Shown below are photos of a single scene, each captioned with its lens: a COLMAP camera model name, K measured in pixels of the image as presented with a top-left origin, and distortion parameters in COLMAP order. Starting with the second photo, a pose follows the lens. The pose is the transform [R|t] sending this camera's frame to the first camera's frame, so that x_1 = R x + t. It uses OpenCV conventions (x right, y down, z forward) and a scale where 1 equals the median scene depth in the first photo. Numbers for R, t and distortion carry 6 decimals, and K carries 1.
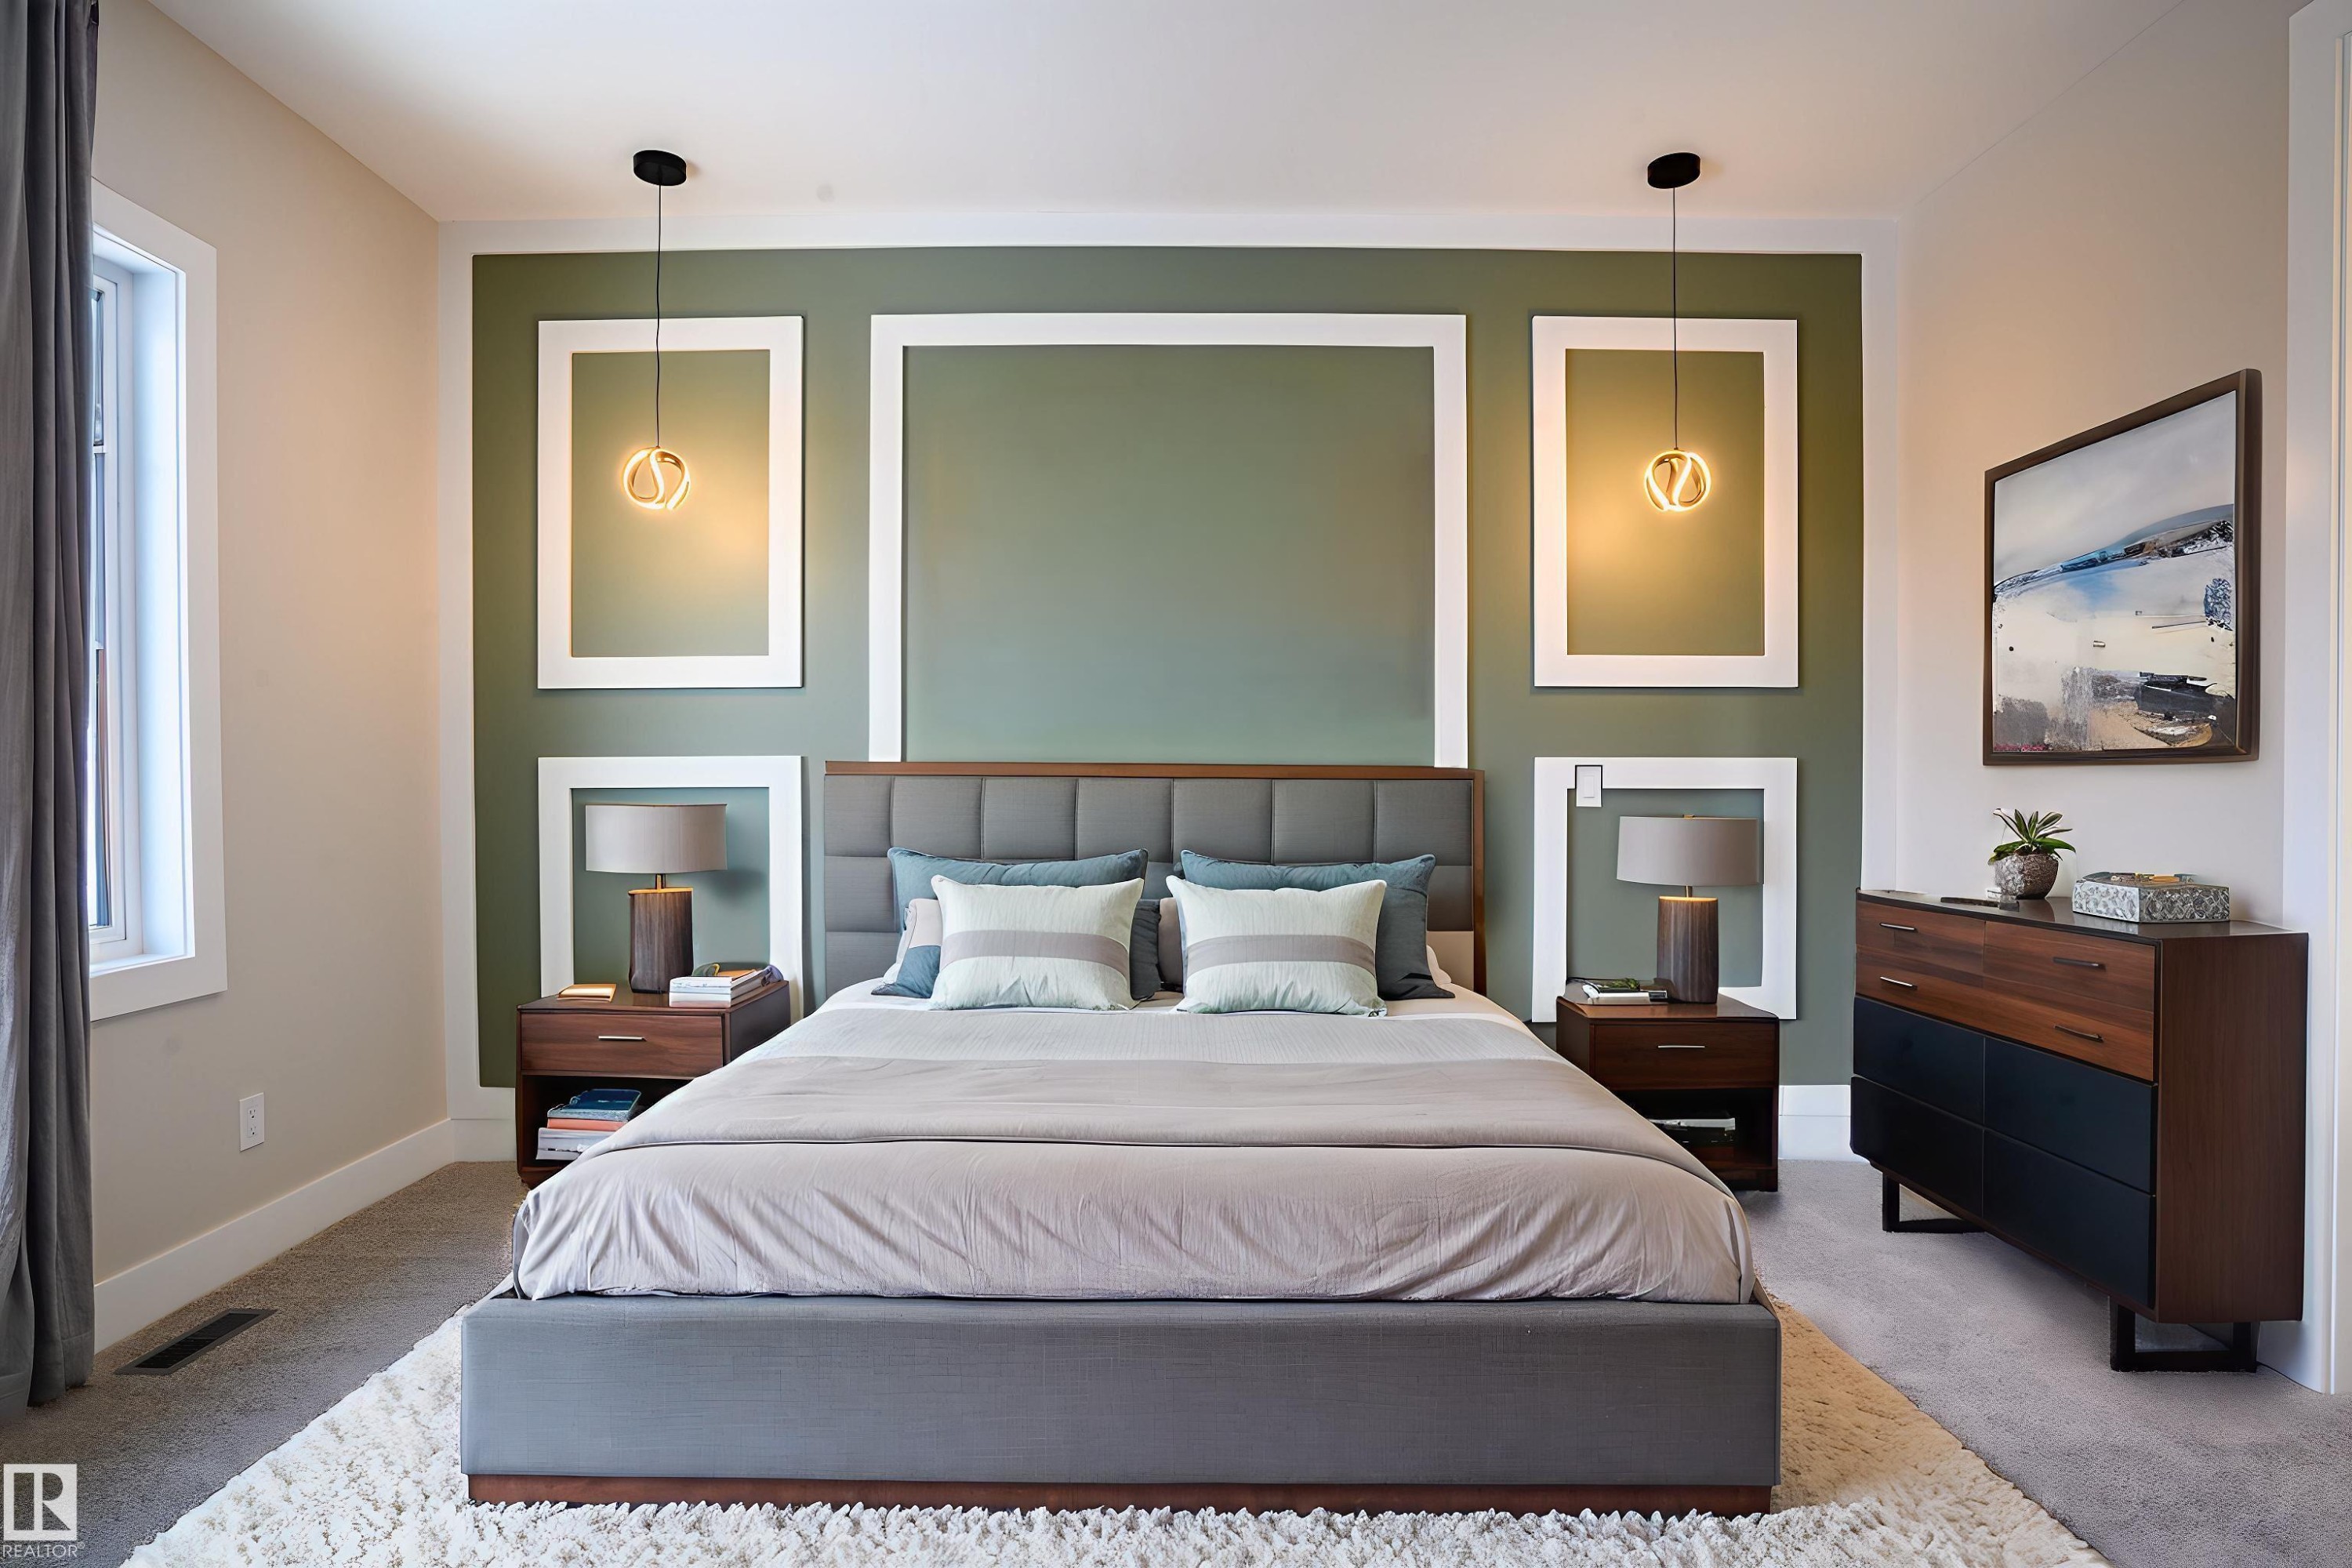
lens RADIAL K [[1216.9, 0, 1182.7], [0, 1216.9, 797.4], [0, 0, 1]] dist [-0.066217, 0.005077]
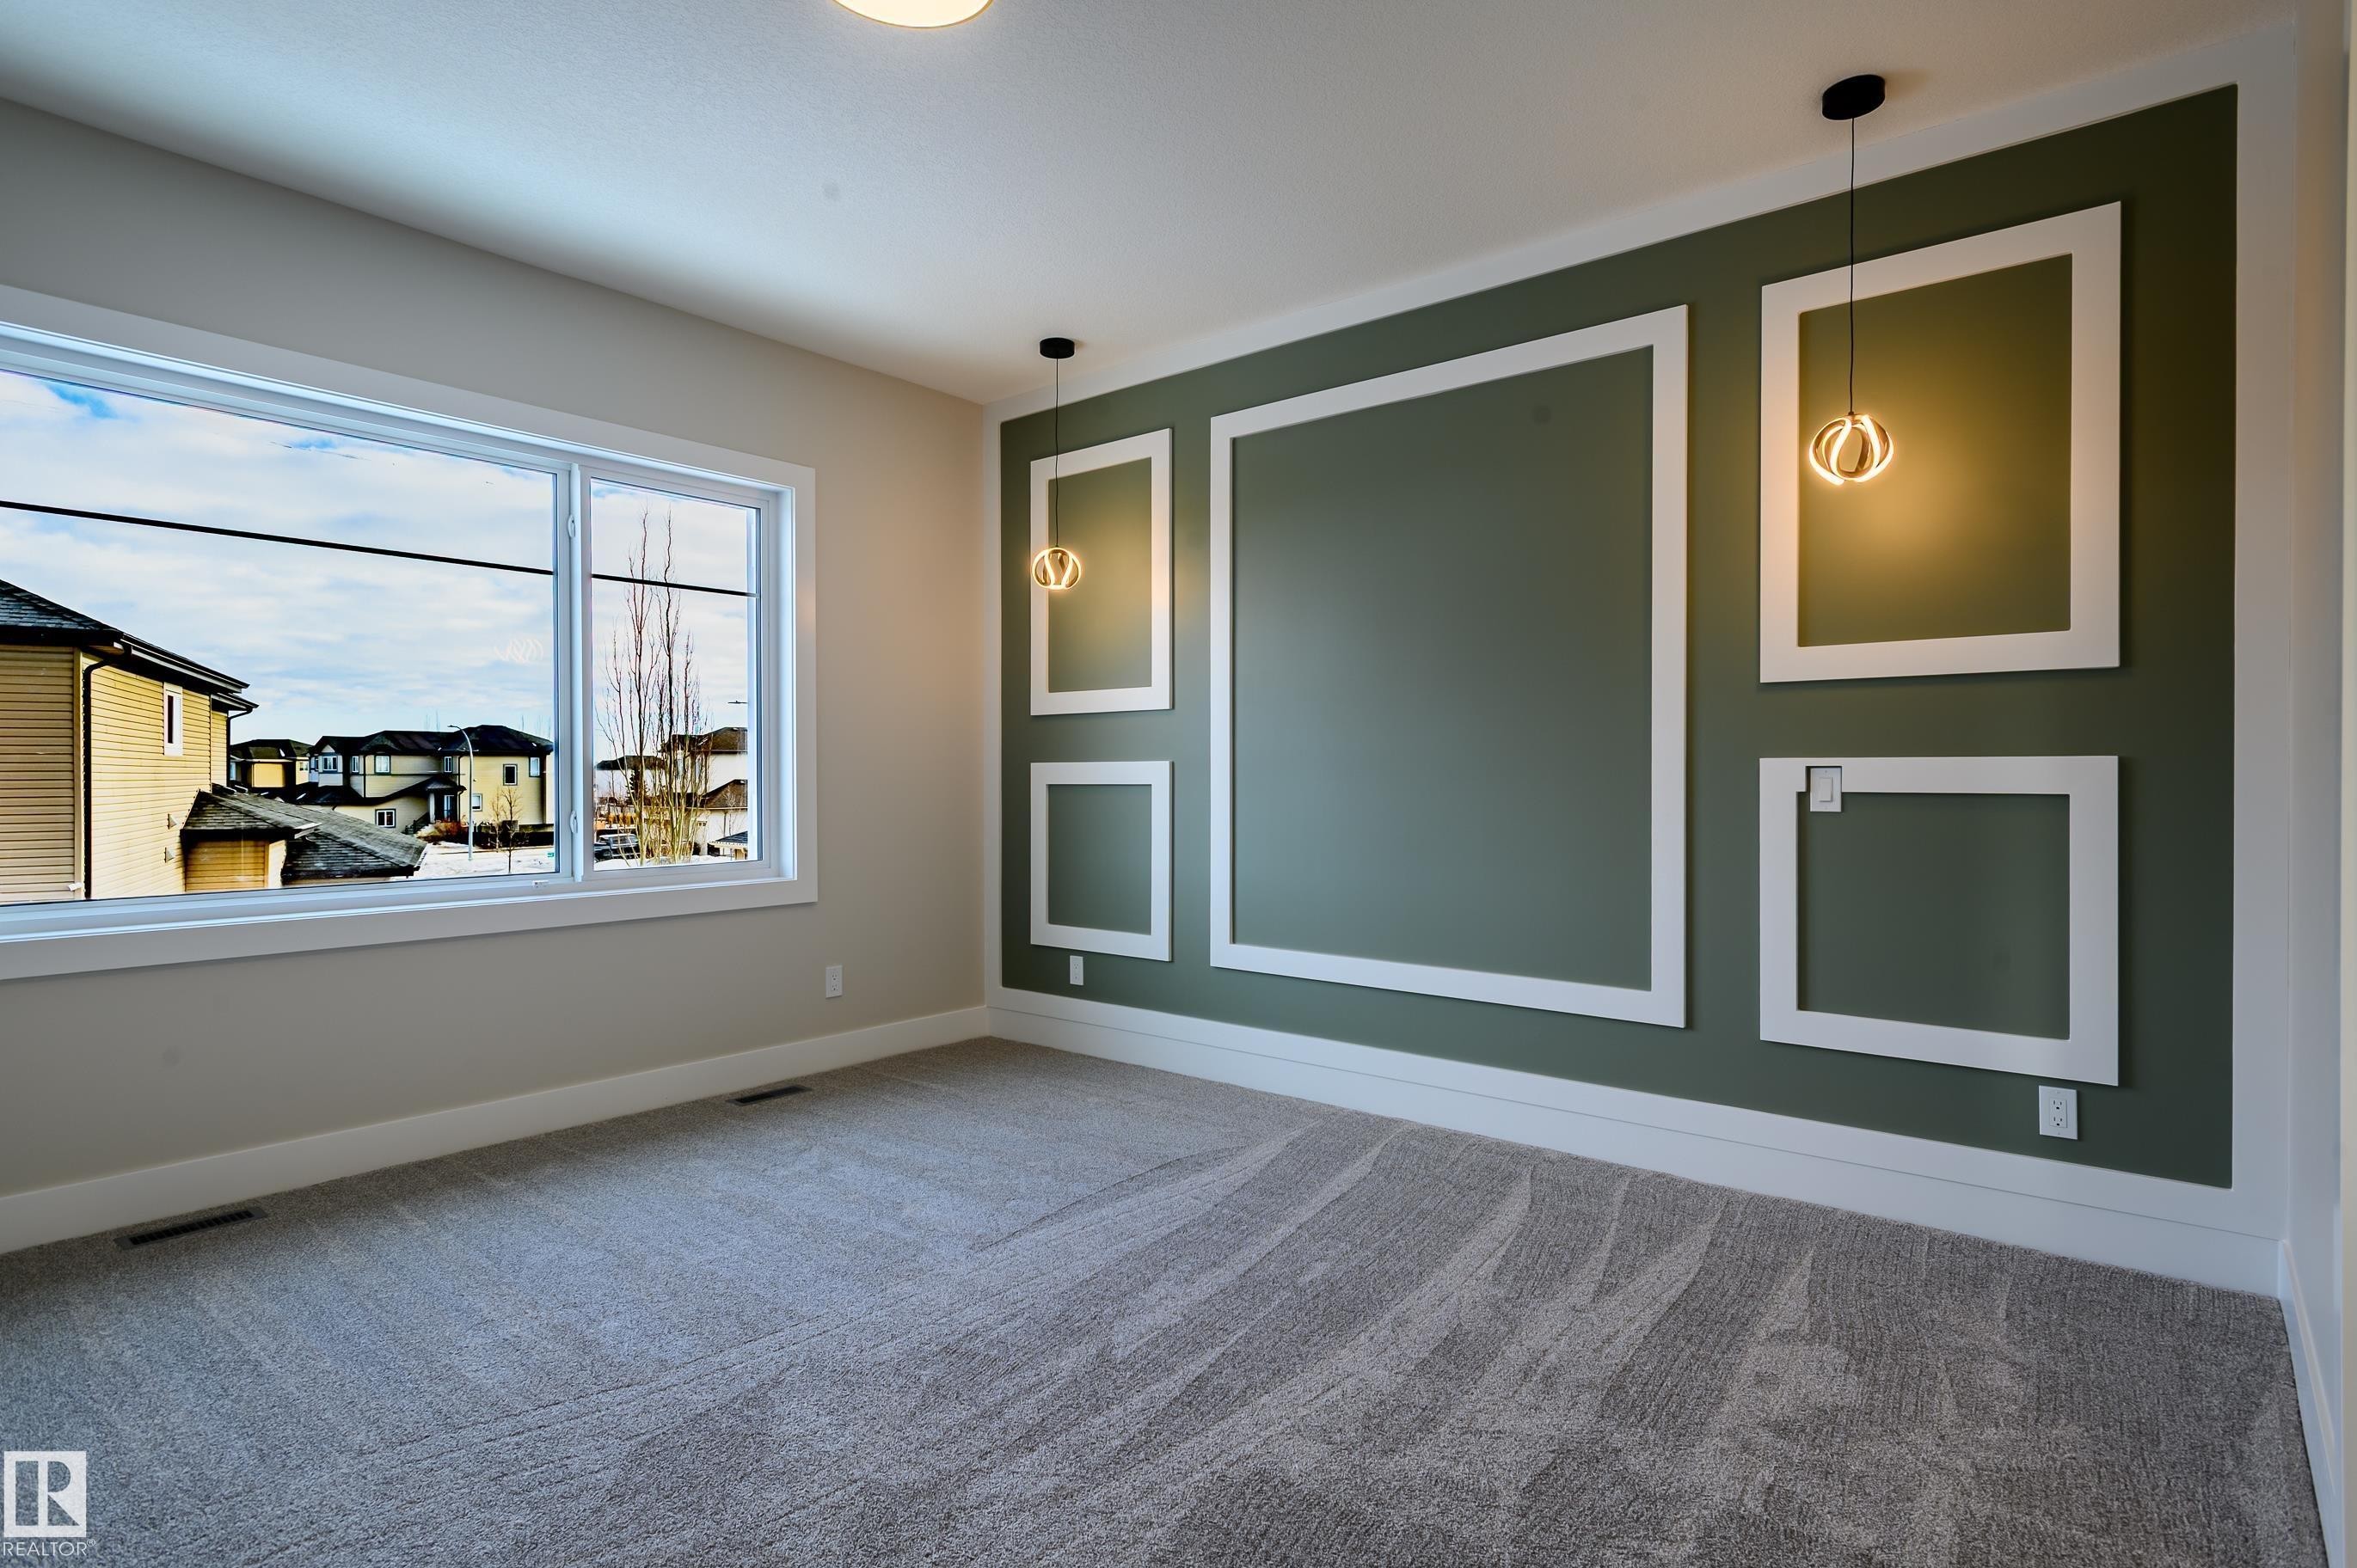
lens RADIAL K [[1219.3, 0, 1190.8], [0, 1219.3, 778.2], [0, 0, 1]] dist [-0.066217, 0.005077]
pose [[0.752541, 0.003369, -0.658536, 0.574662], [-0.010492, 0.999921, -0.006875, -0.006949], [0.658461, 0.012083, 0.752518, 0.014413]]
